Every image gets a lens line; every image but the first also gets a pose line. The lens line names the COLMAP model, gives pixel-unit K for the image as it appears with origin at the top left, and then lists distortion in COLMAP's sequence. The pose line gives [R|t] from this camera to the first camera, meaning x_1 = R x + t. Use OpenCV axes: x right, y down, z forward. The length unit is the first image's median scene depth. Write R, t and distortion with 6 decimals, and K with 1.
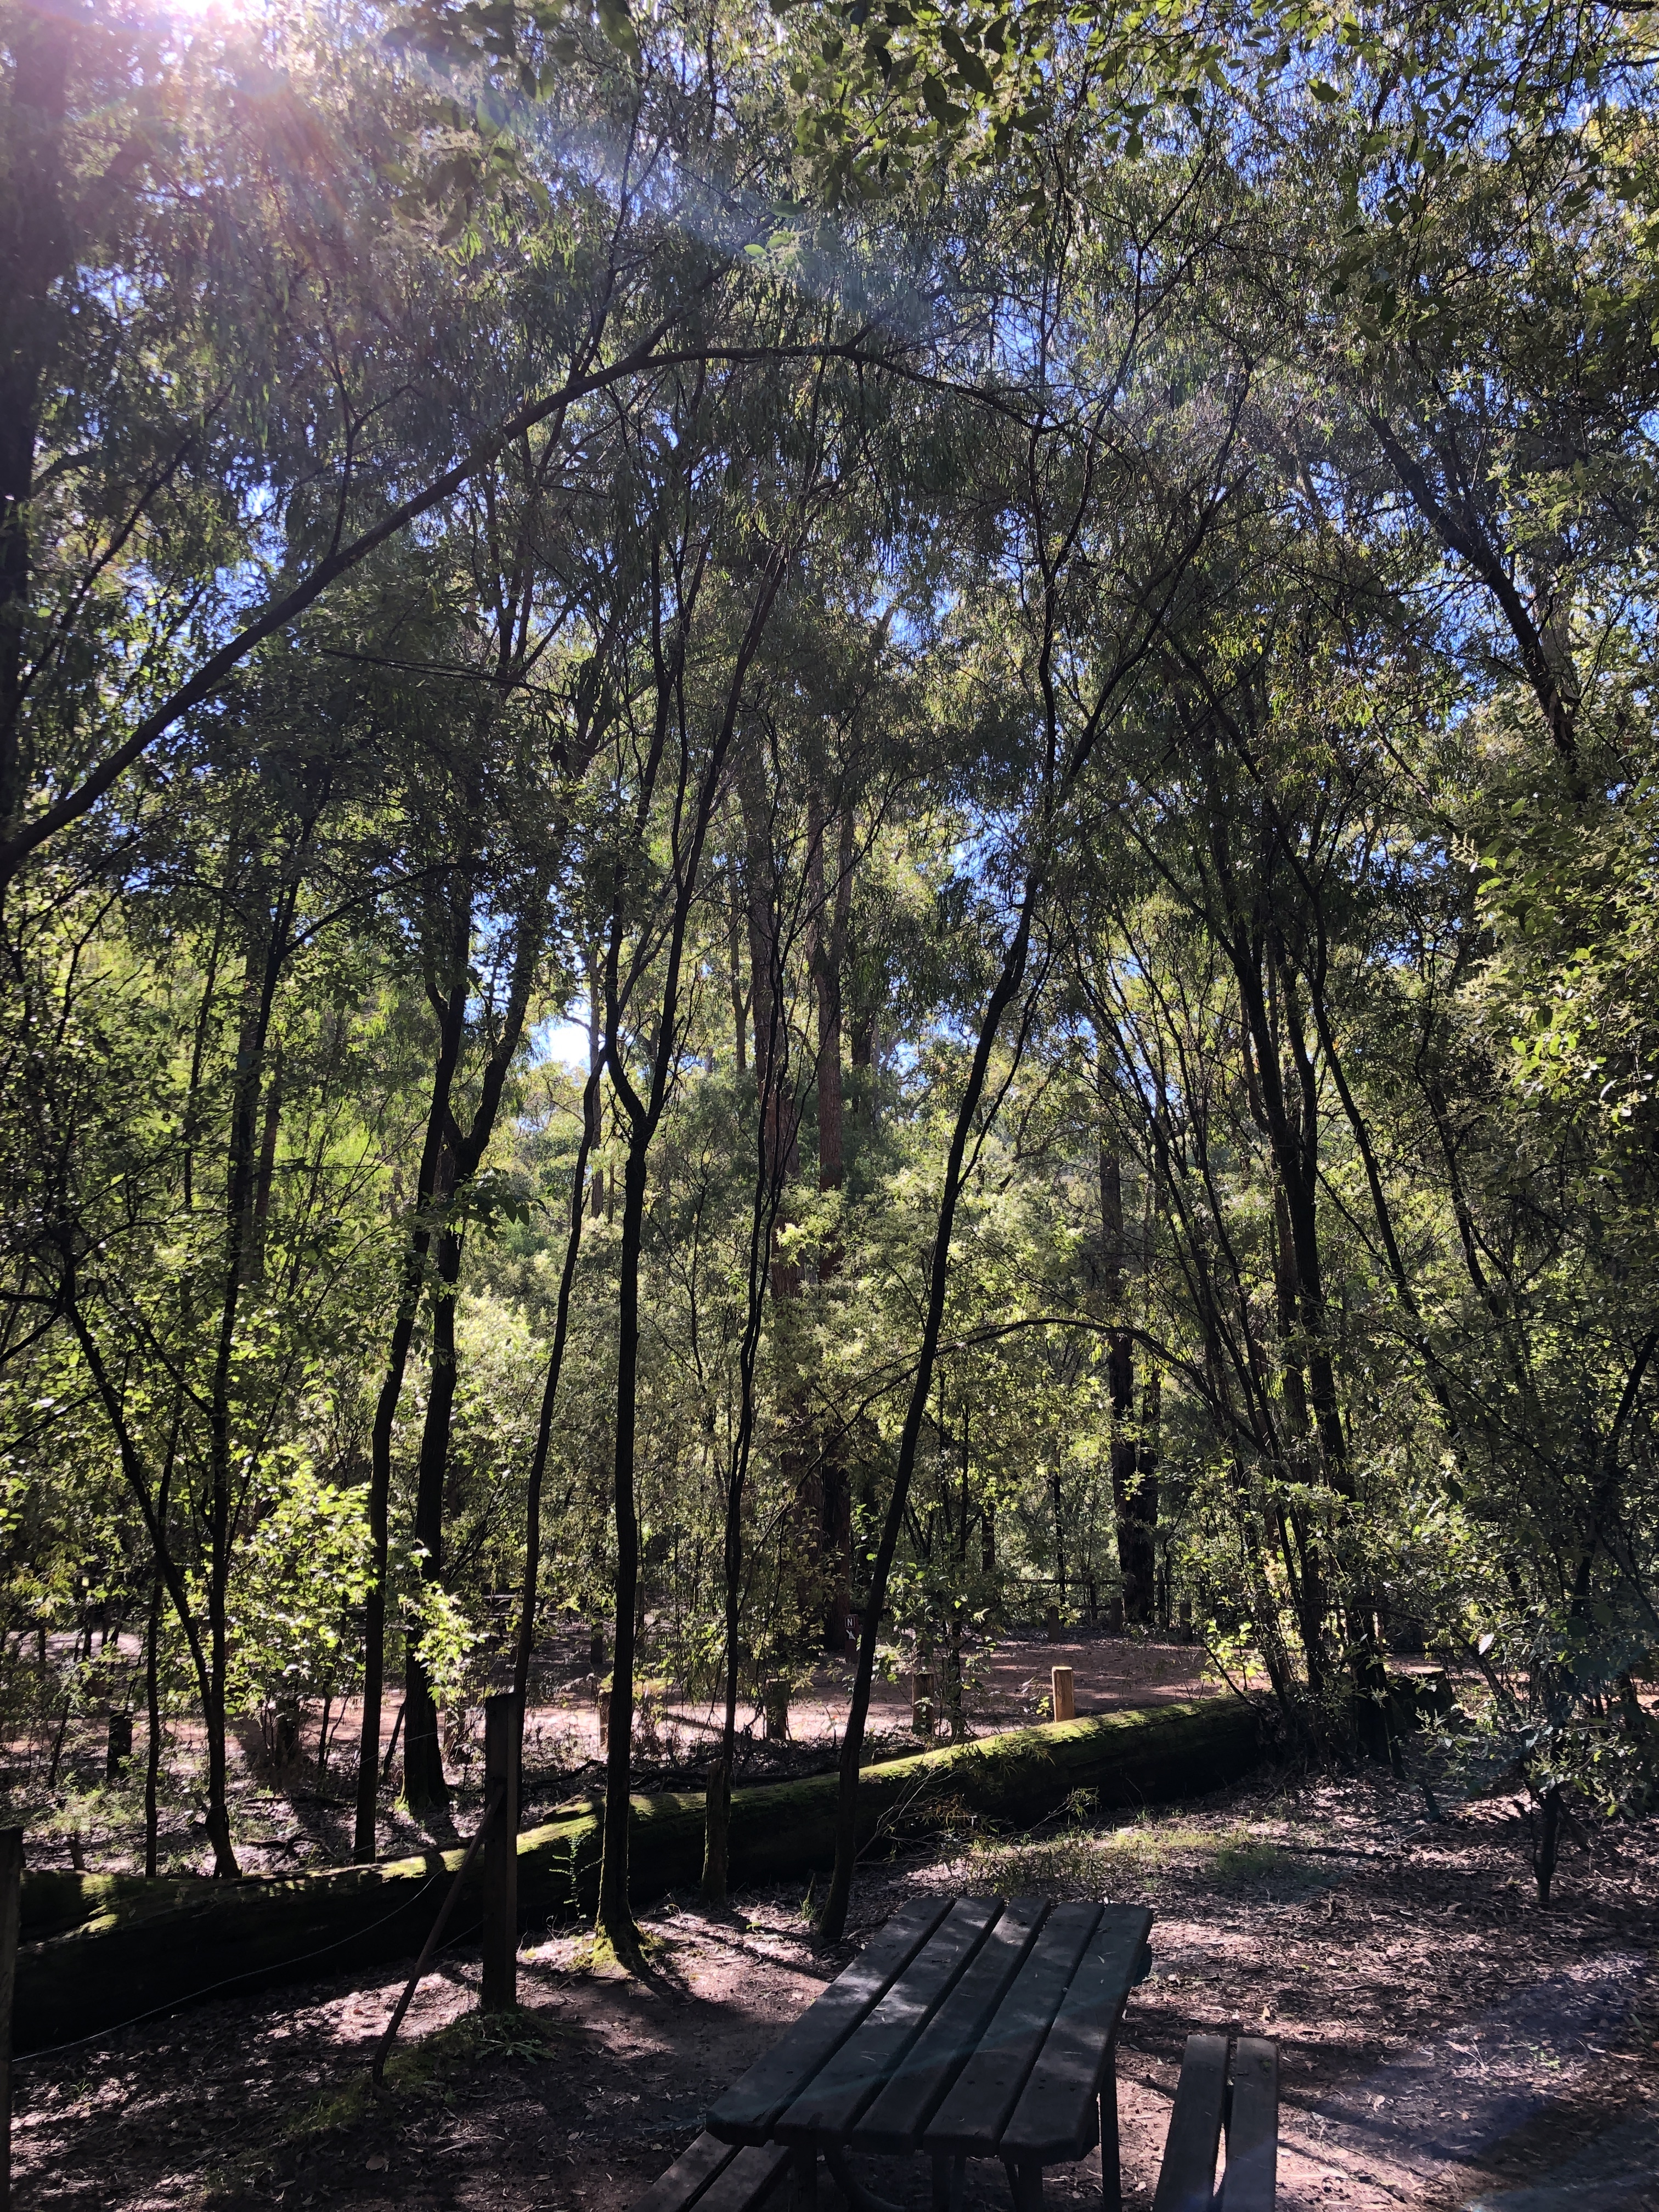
lens RADIAL K [[1984.8, 0, 829.5], [0, 1984.8, 1106.0], [0, 0, 1]] dist [0.135065, -0.002435]
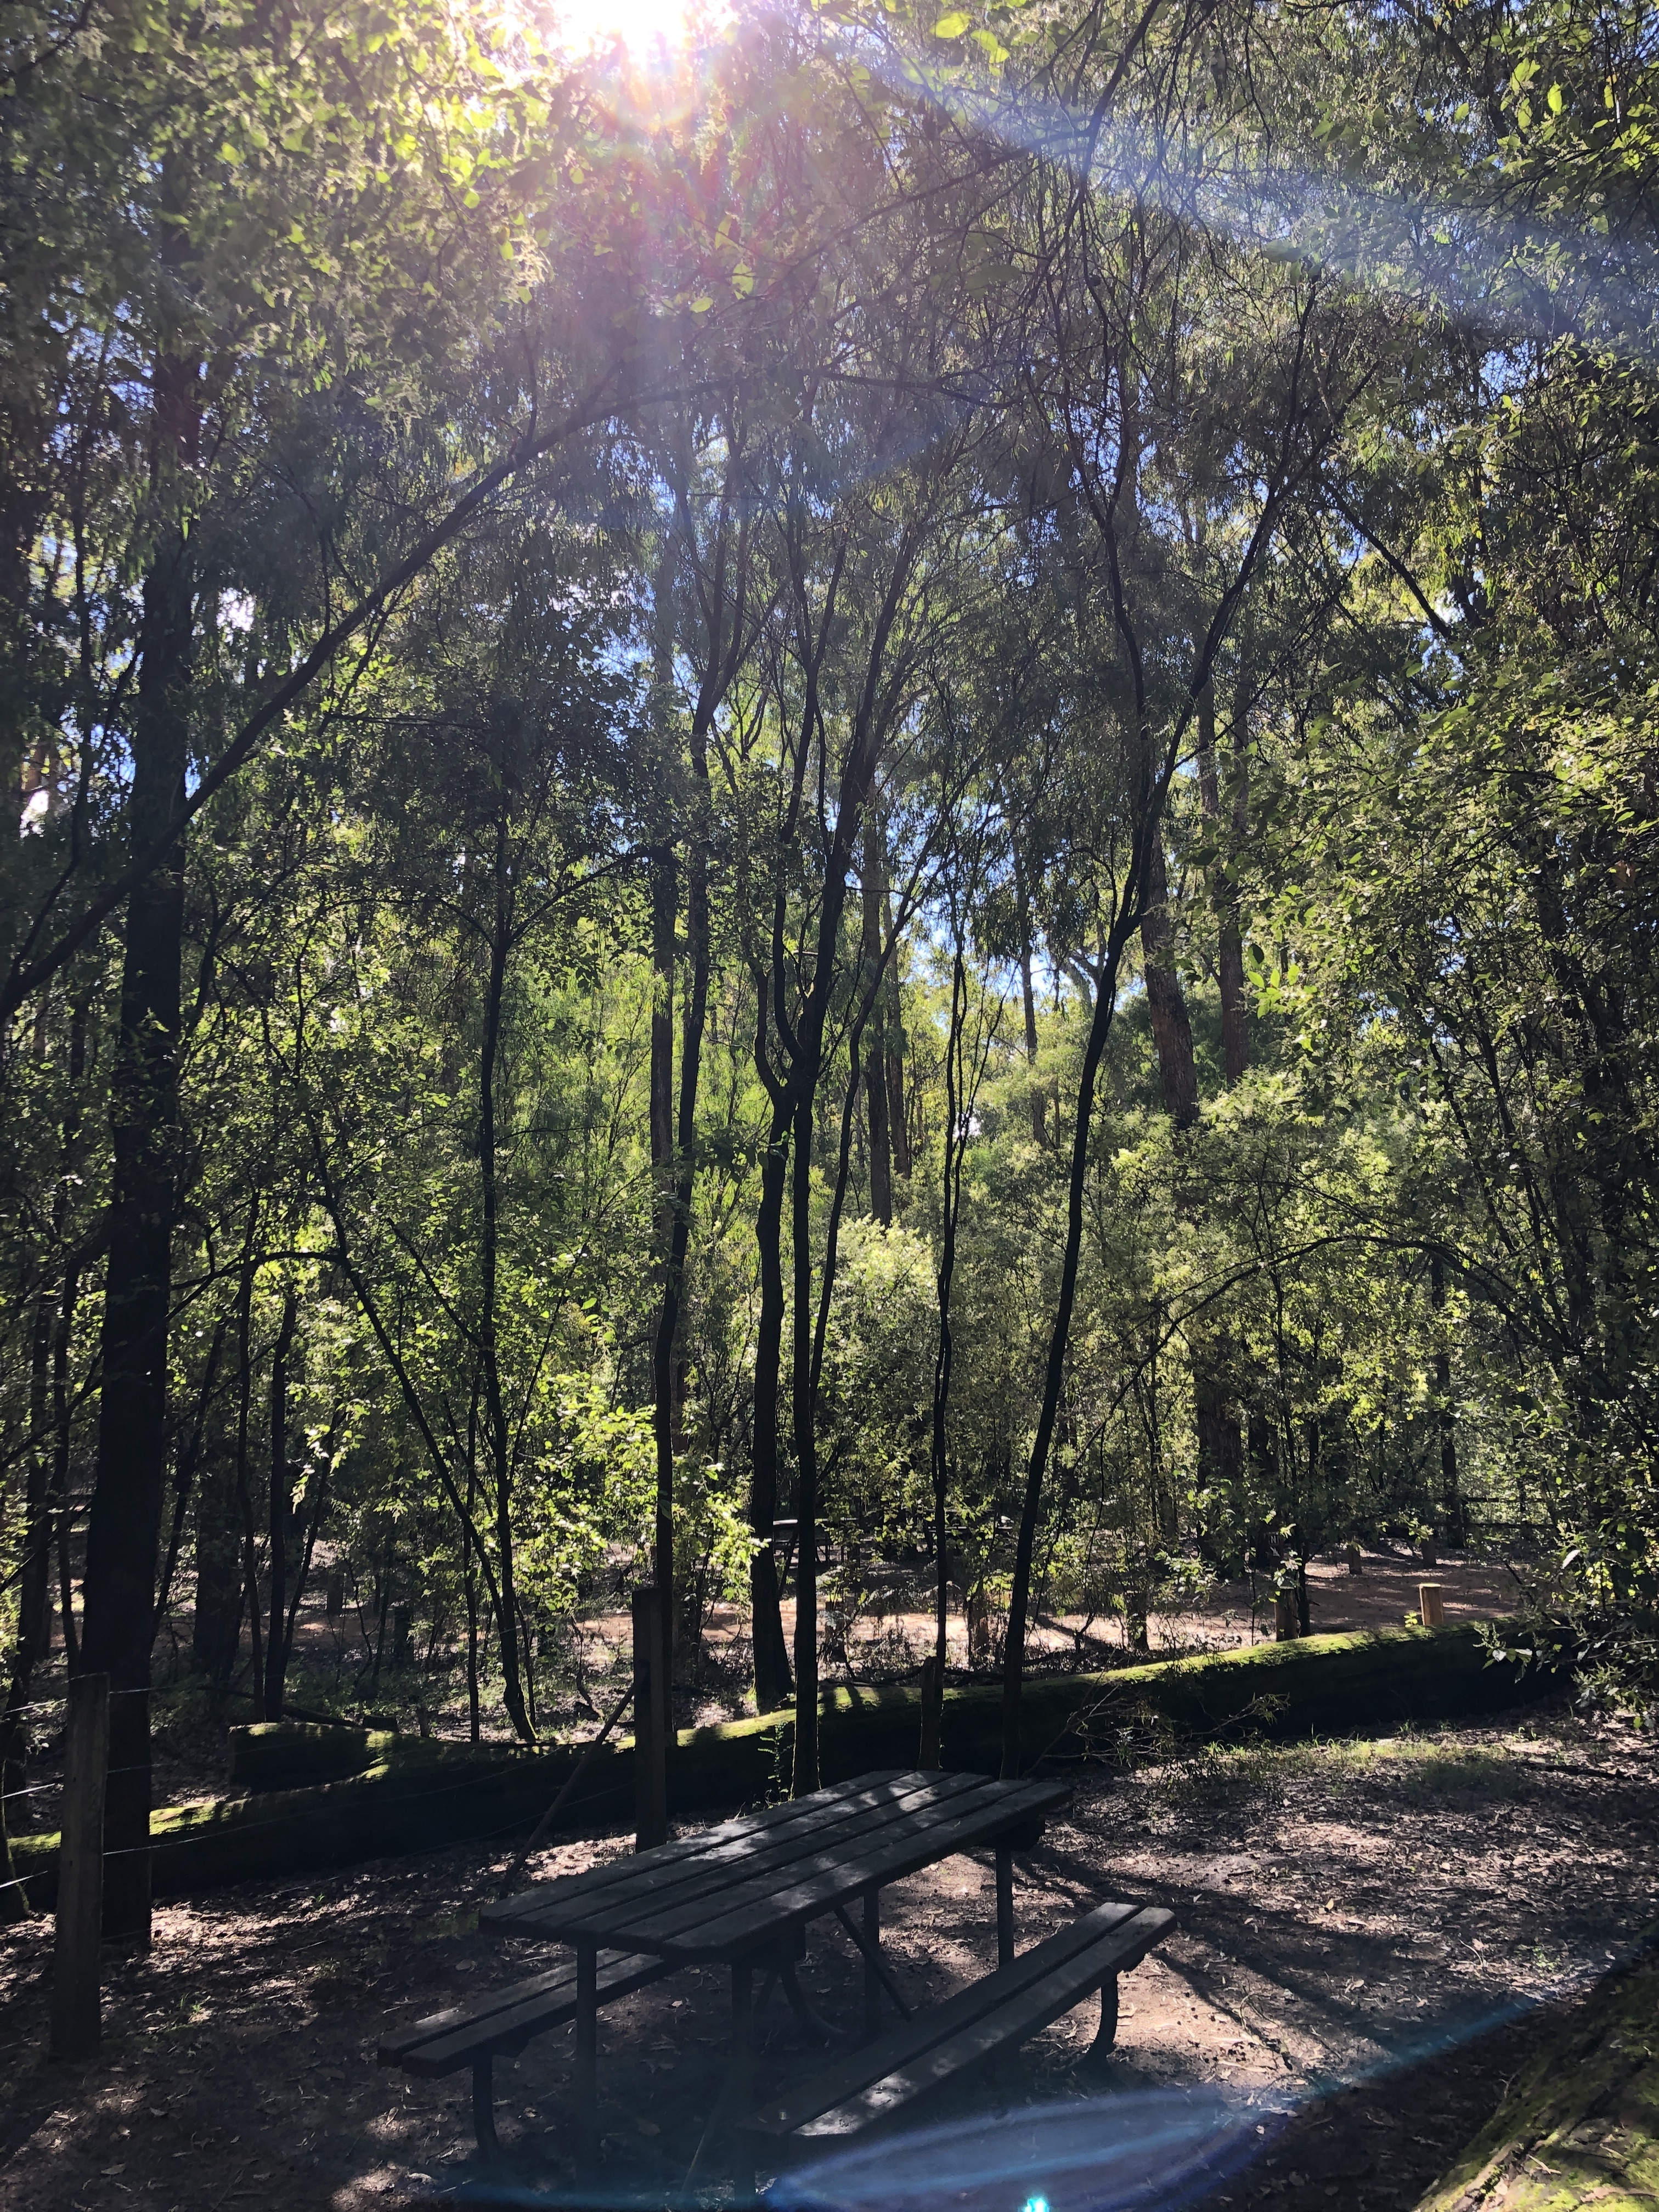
lens RADIAL K [[1984.8, 0, 829.5], [0, 1984.8, 1106.0], [0, 0, 1]] dist [0.135065, -0.002435]
pose [[0.954993, -0.057406, -0.291019, 0.197880], [0.069405, 0.997105, 0.031068, -0.007111], [0.288393, -0.049868, 0.956213, -0.027626]]
